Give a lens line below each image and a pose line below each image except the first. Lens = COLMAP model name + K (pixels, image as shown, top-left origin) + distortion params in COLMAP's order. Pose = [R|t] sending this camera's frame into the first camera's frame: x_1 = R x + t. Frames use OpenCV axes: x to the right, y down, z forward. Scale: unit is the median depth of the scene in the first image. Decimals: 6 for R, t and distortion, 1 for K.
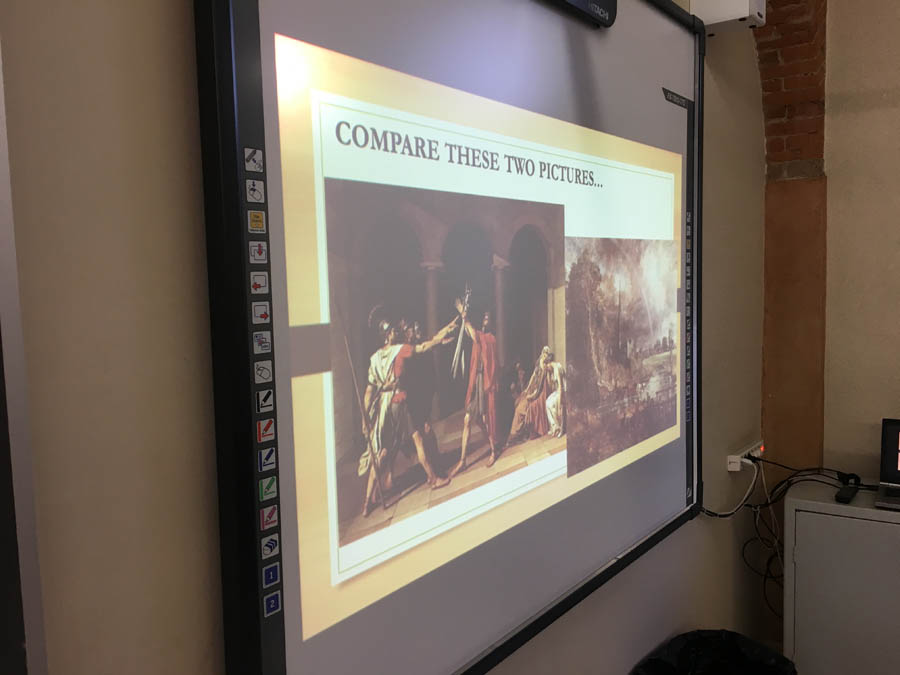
lens RADIAL K [[765.5, 0, 449.6], [0, 765.5, 341.1], [0, 0, 1]] dist [0.074516, -0.103884]
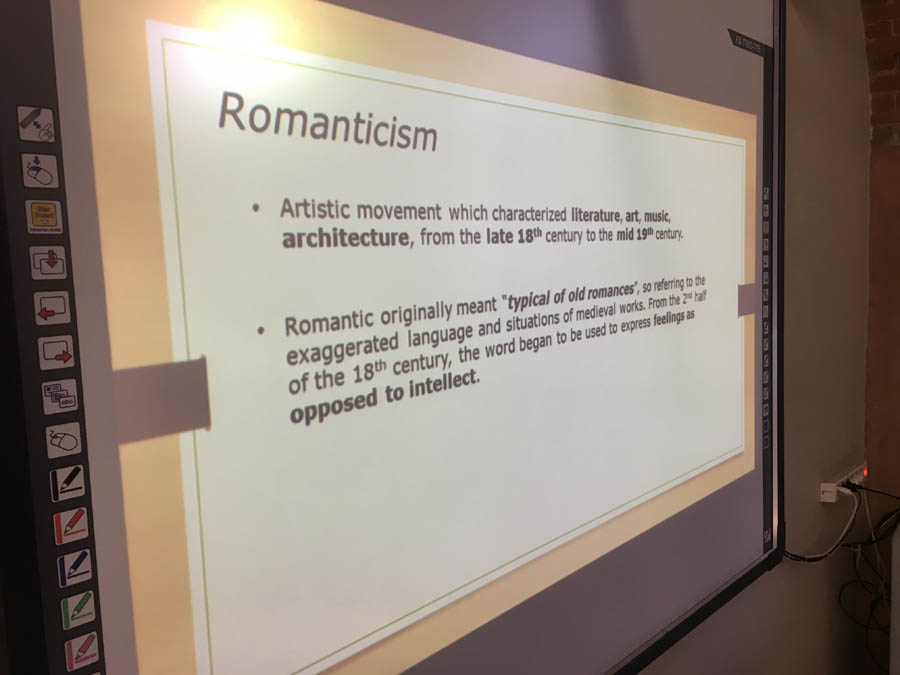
lens RADIAL K [[765.5, 0, 448.7], [0, 765.5, 332.2], [0, 0, 1]] dist [0.074516, -0.103884]
pose [[0.993180, -0.000516, -0.116593, 0.084585], [0.001950, 0.999924, 0.012186, -0.030586], [0.116578, -0.012330, 0.993105, 0.182334]]
